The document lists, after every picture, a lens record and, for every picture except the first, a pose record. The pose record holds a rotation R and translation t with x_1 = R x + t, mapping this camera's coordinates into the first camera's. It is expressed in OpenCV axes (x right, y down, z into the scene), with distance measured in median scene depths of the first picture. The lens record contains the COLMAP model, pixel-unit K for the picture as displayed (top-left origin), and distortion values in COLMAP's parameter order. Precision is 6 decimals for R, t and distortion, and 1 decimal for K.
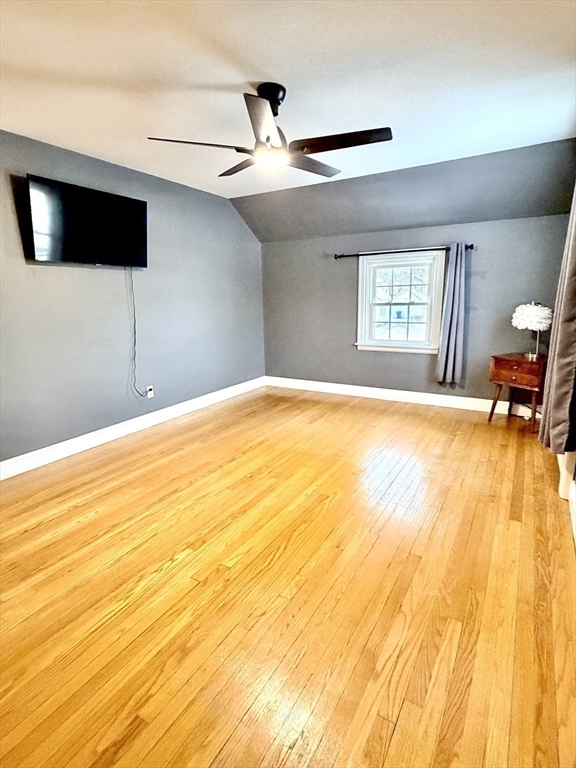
lens RADIAL K [[390.3, 0, 313.4], [0, 390.3, 385.9], [0, 0, 1]] dist [-0.004116, -0.001709]
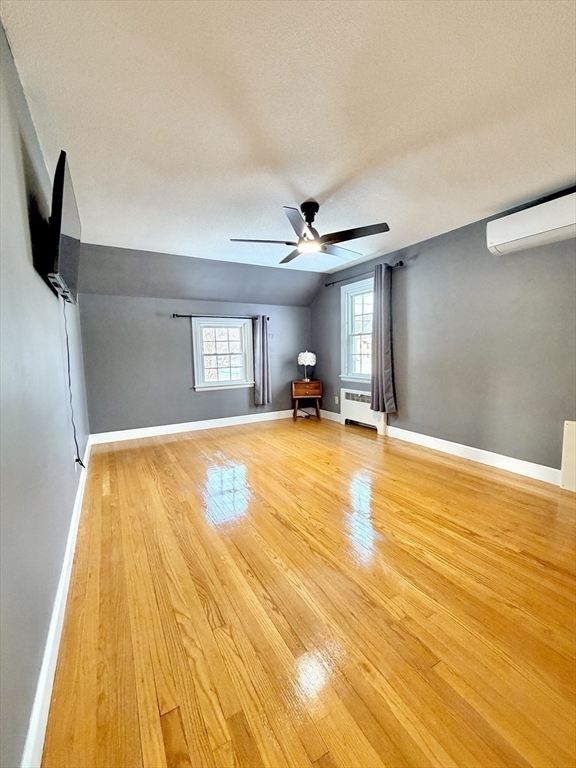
lens RADIAL K [[306.6, 0, 288.0], [0, 306.6, 384.0], [0, 0, 1]] dist [-0.000670, -0.000090]
pose [[0.524809, -0.083507, 0.847114, -0.653276], [0.208591, 0.977450, -0.032872, -0.028646], [-0.825267, 0.193952, 0.530393, 0.297102]]
